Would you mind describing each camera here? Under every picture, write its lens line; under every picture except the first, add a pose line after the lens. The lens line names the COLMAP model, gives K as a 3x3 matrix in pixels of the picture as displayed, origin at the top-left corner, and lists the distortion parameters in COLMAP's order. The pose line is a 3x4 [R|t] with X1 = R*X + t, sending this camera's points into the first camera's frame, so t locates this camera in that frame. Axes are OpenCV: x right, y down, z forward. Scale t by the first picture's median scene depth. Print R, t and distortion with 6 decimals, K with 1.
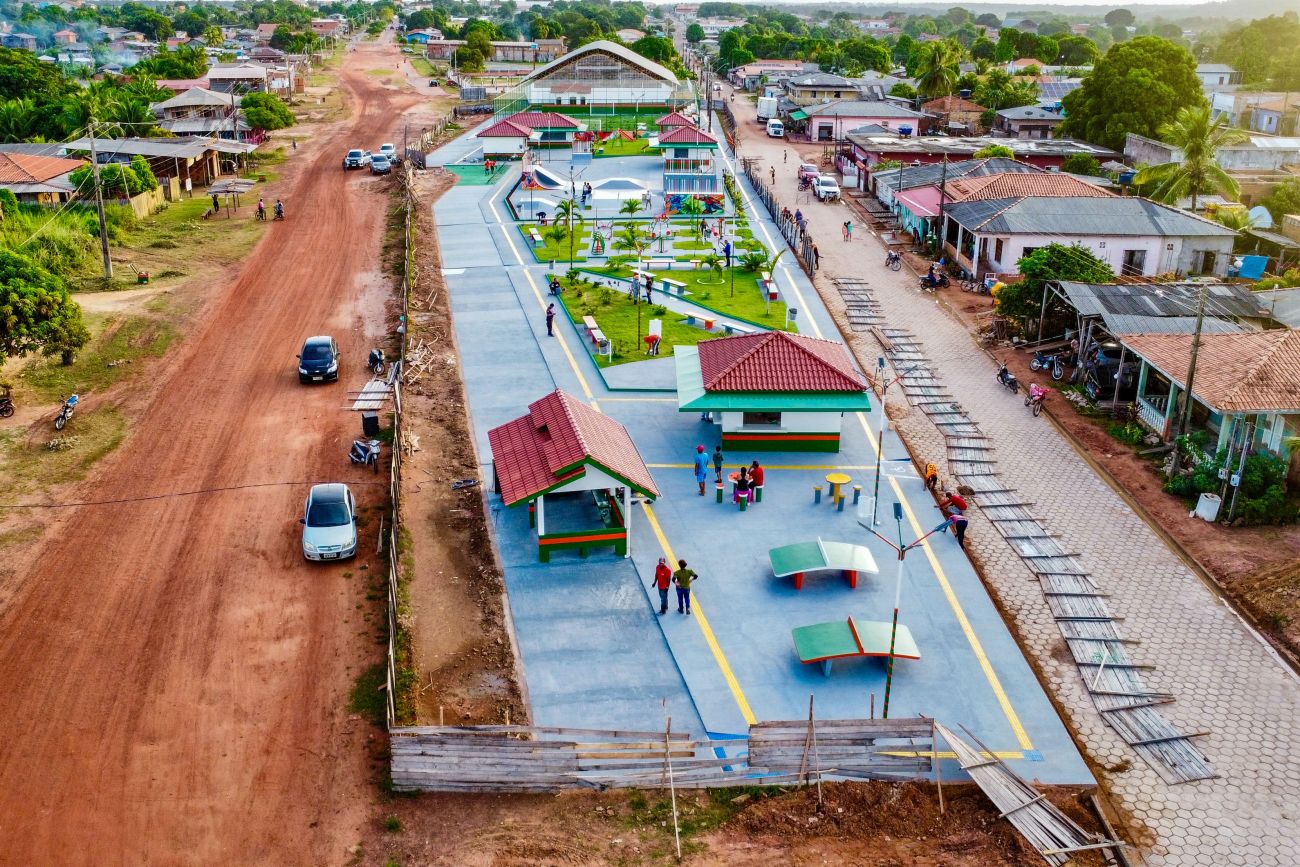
lens RADIAL K [[1165.5, 0, 648.1], [0, 1165.5, 440.3], [0, 0, 1]] dist [-0.199479, 0.372119]
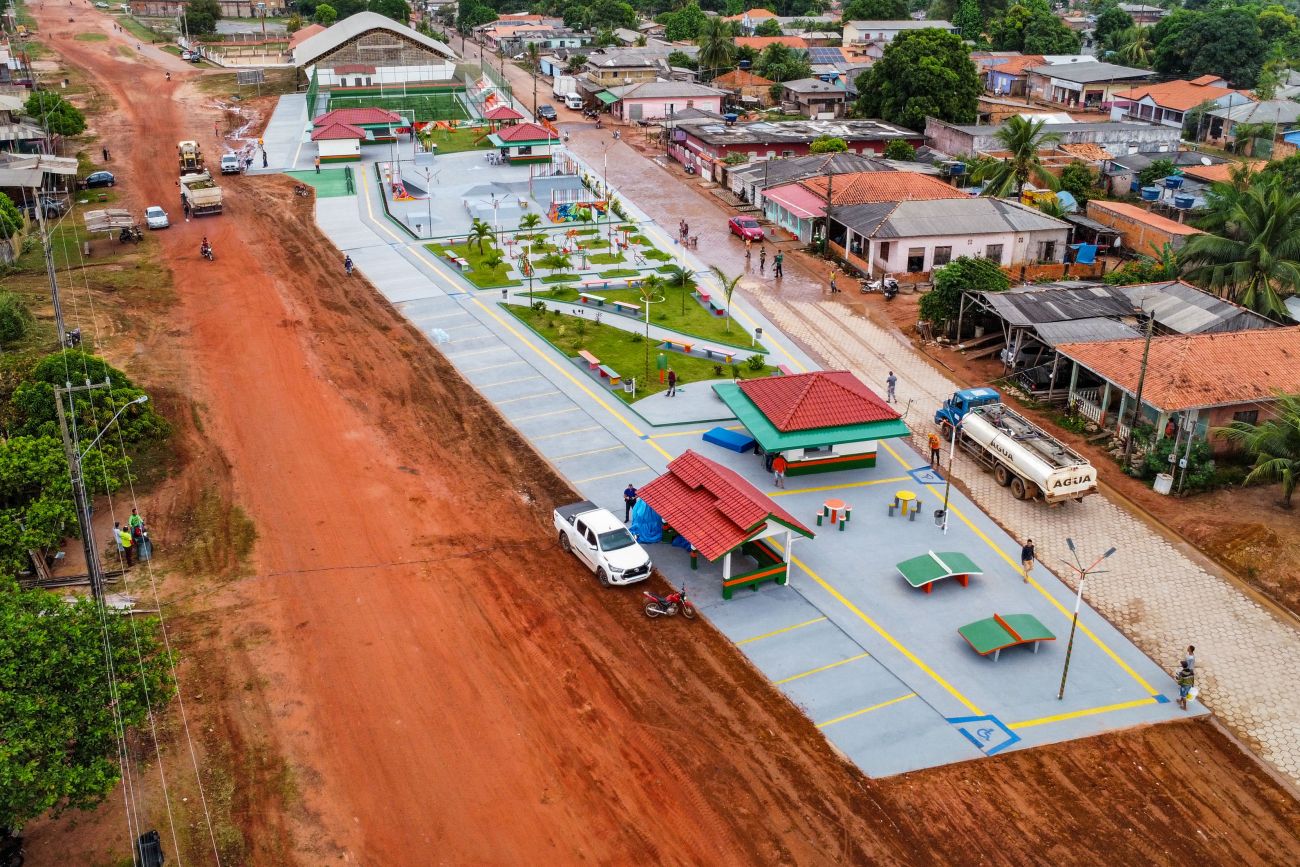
lens RADIAL K [[1161.6, 0, 650.0], [0, 1161.6, 433.5], [0, 0, 1]] dist [-0.158443, 0.250214]
pose [[0.966759, -0.104088, 0.233544, -0.150867], [0.092288, 0.993866, 0.060930, -0.052300], [-0.238454, -0.037352, 0.970435, -0.057817]]
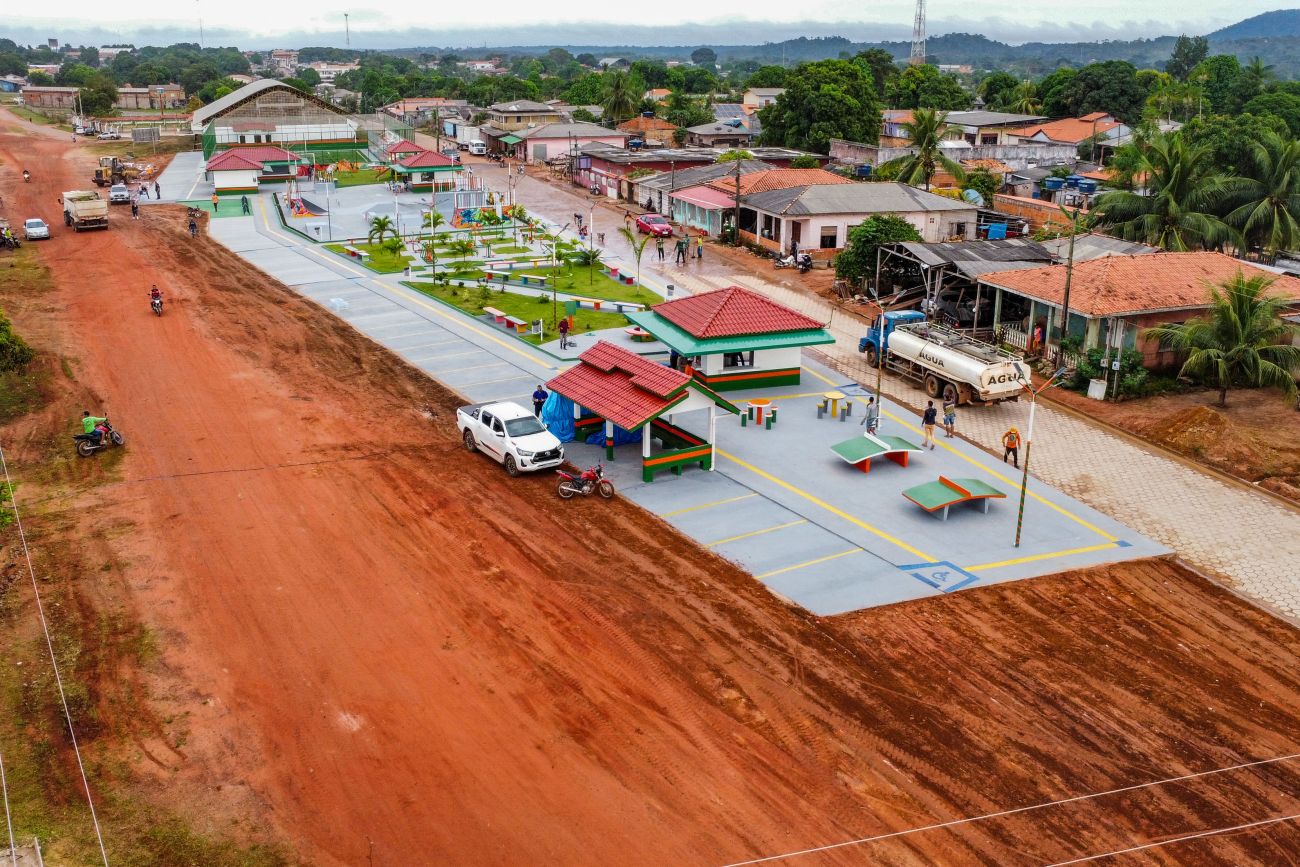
lens RADIAL K [[1165.5, 0, 648.1], [0, 1165.5, 440.3], [0, 0, 1]] dist [-0.199479, 0.372119]
pose [[0.943302, -0.109359, 0.313402, -0.151214], [0.120380, 0.992599, -0.015969, 0.028409], [-0.309337, 0.052791, 0.949486, -0.025135]]
